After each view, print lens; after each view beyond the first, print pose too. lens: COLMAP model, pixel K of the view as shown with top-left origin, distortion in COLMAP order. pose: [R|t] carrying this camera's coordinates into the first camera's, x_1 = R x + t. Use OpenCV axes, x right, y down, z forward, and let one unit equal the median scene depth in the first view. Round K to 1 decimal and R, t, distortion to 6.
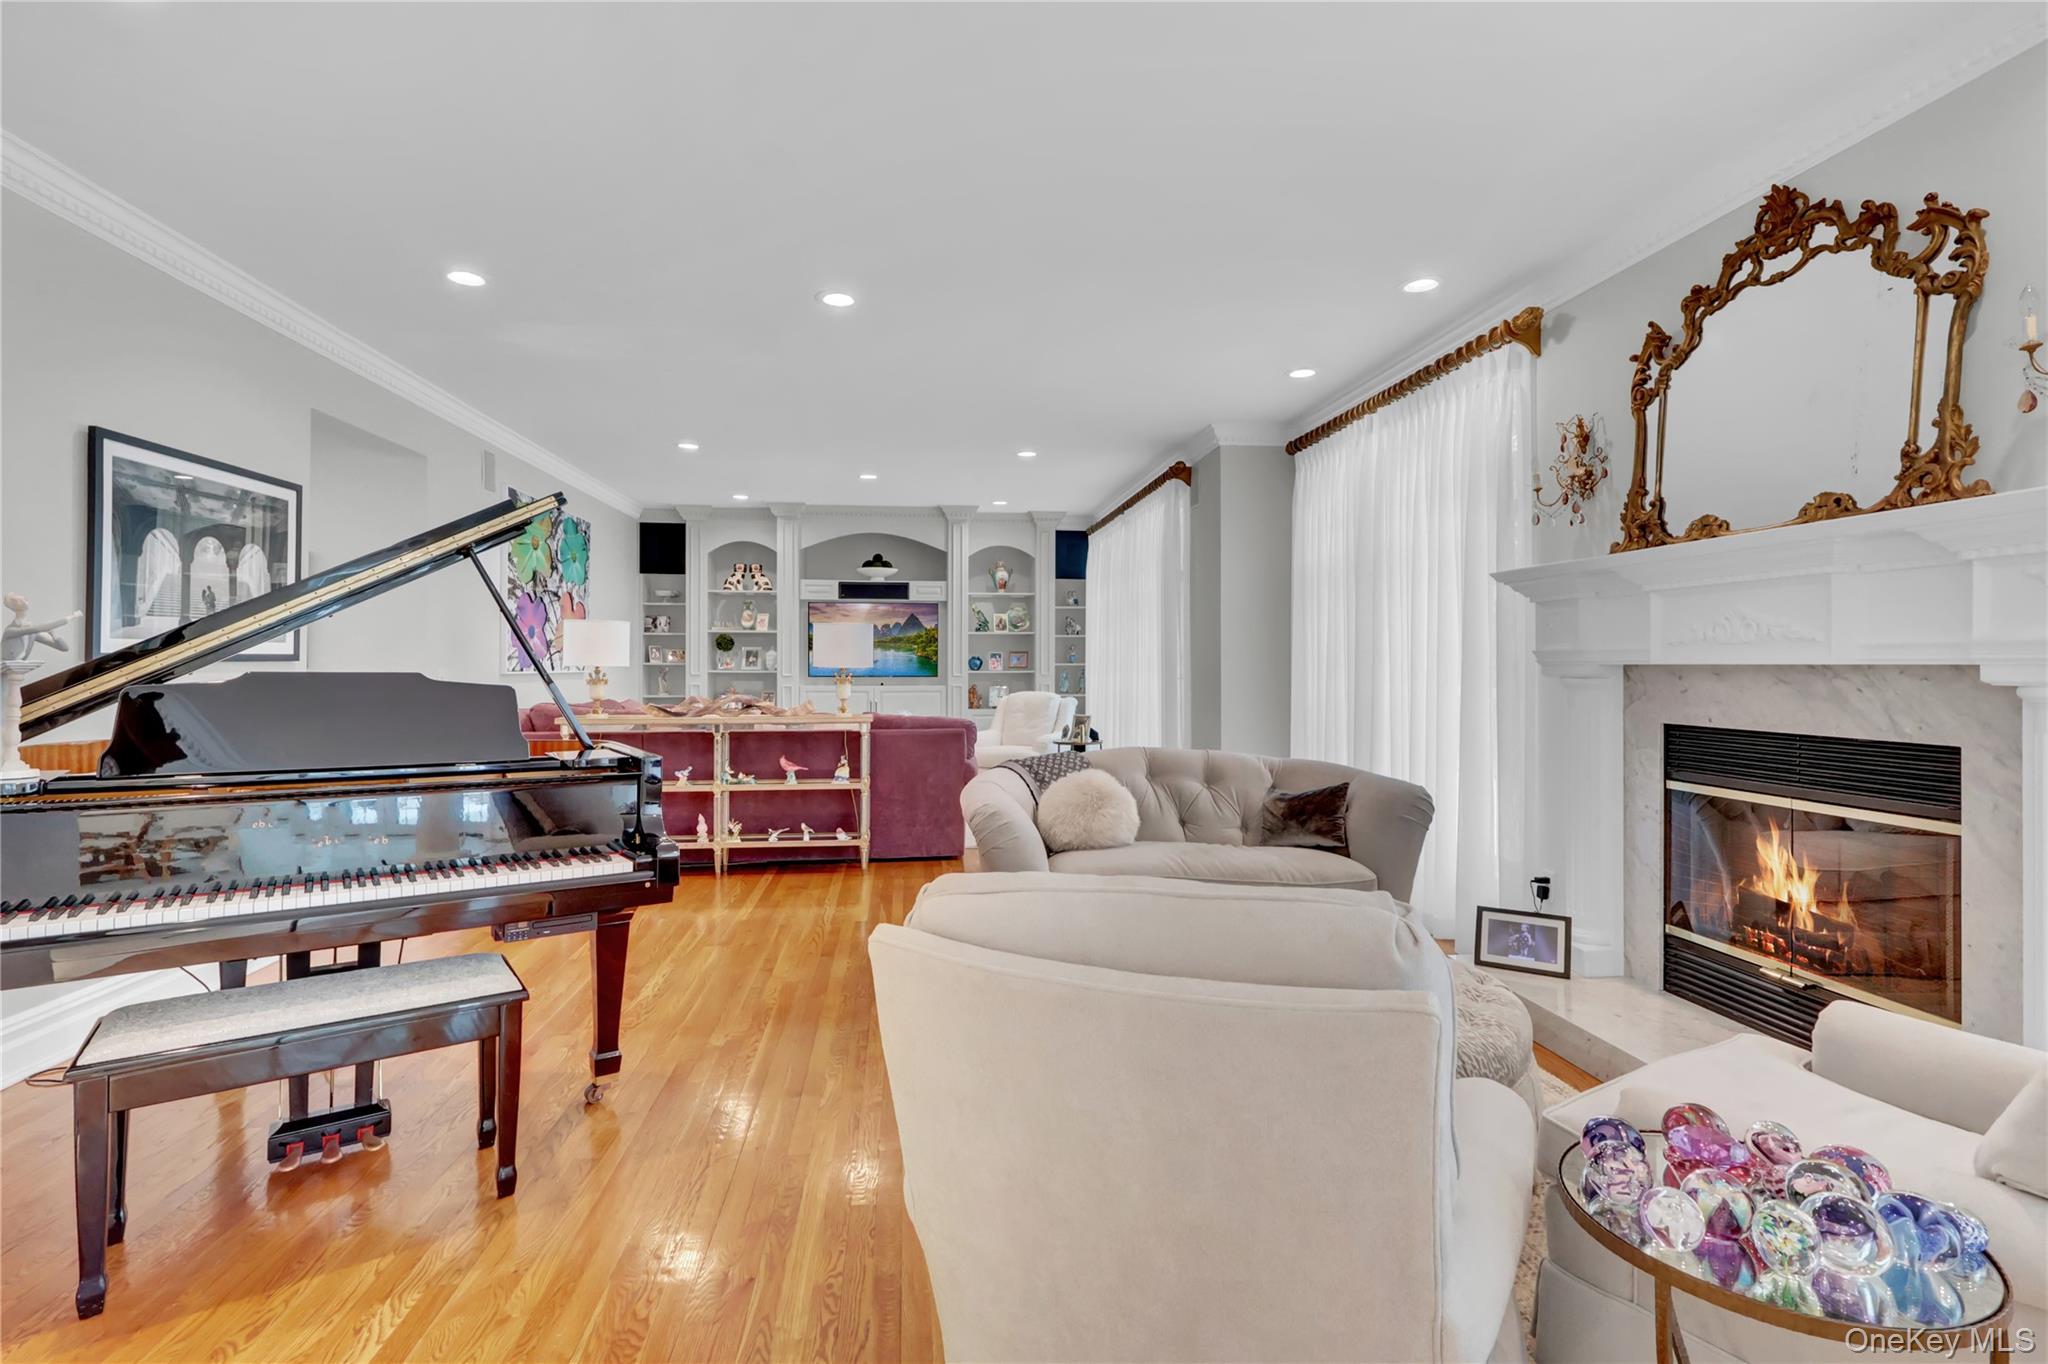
lens RADIAL K [[944.4, 0, 1014.0], [0, 944.4, 655.6], [0, 0, 1]] dist [-0.001551, -0.001342]
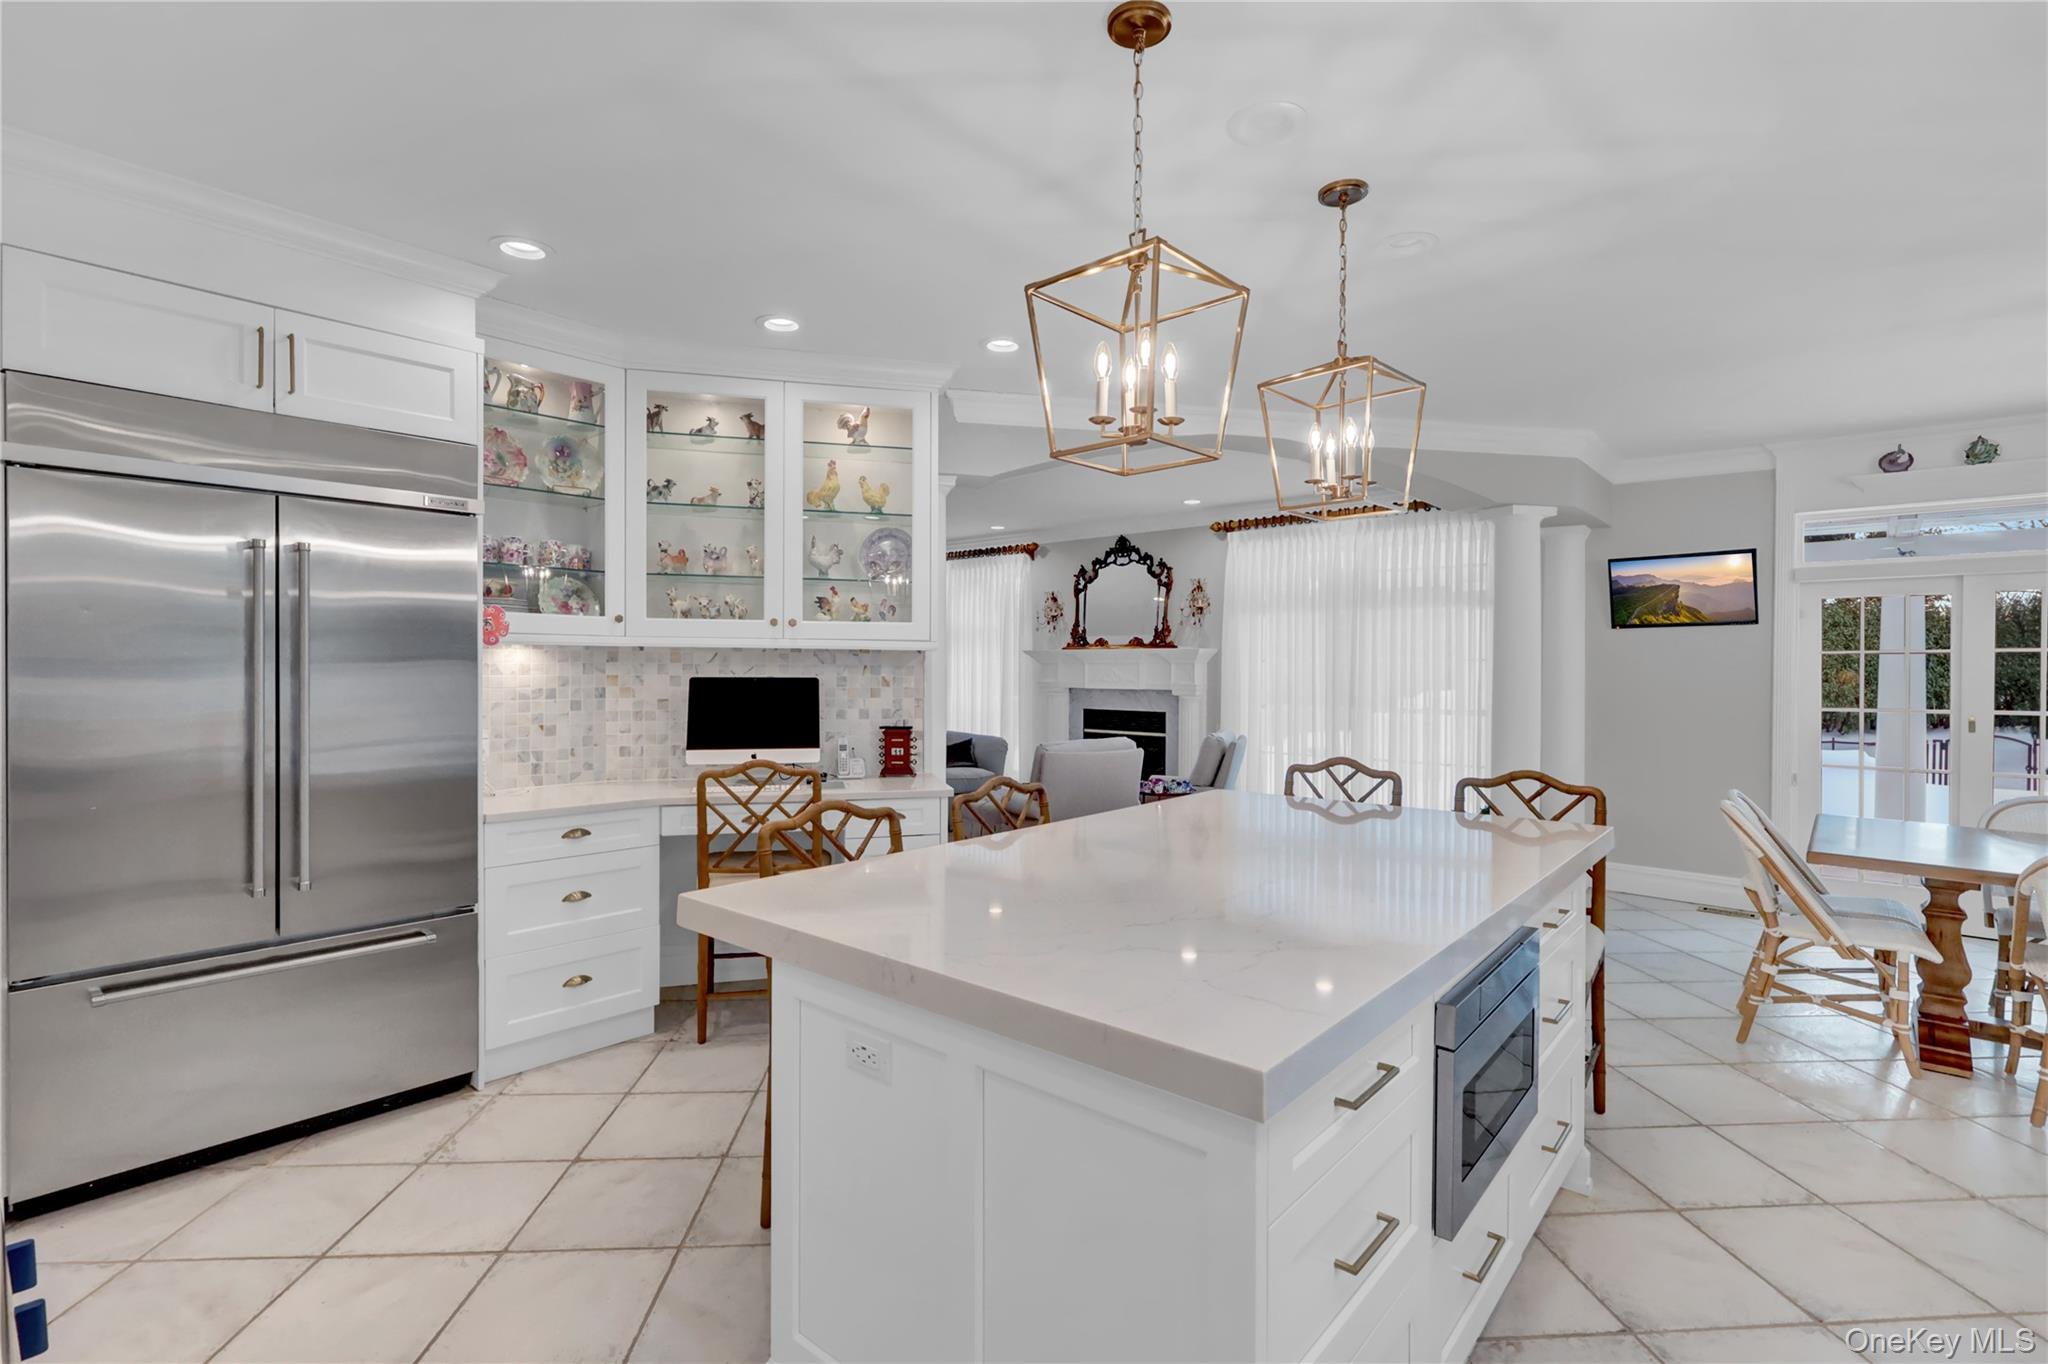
lens RADIAL K [[944.4, 0, 1010.3], [0, 944.4, 674.2], [0, 0, 1]] dist [-0.001551, -0.001342]
pose [[0.747193, 0.006651, 0.664574, -1.448308], [-0.017021, 0.999813, 0.009132, -0.058383], [-0.664389, -0.018135, 0.747167, -1.030348]]
